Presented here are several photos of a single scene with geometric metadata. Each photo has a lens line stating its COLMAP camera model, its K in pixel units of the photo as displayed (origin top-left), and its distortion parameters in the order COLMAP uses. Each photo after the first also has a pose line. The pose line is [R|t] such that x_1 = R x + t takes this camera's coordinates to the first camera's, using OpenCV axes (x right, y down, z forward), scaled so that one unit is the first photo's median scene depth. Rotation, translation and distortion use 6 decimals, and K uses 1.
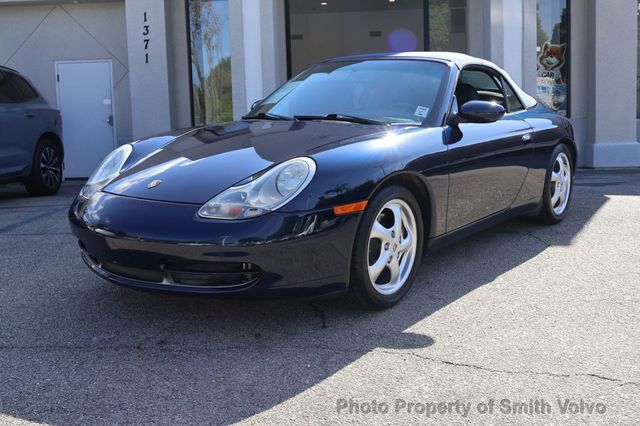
lens RADIAL K [[708.8, 0, 319.1], [0, 708.8, 212.6], [0, 0, 1]] dist [0.012262, 0.000000]
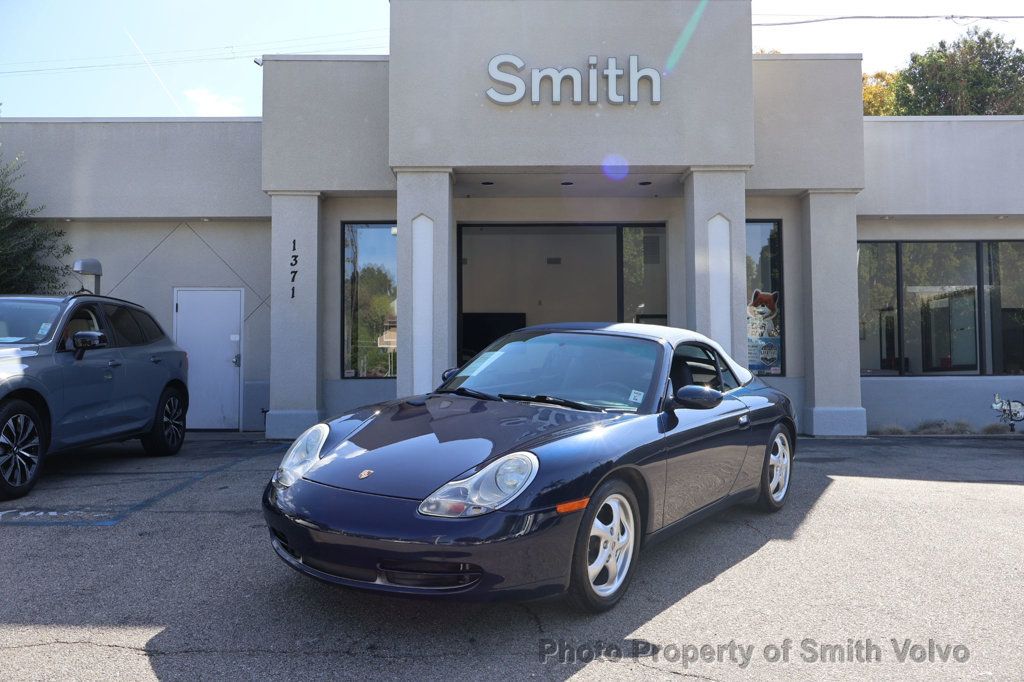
lens RADIAL K [[889.5, 0, 518.1], [0, 889.5, 335.1], [0, 0, 1]] dist [0.000557, 0.024086]
pose [[0.998503, 0.027906, 0.047037, -0.074359], [-0.020535, 0.988403, -0.150460, -0.041878], [-0.050690, 0.149269, 0.987496, -0.188581]]
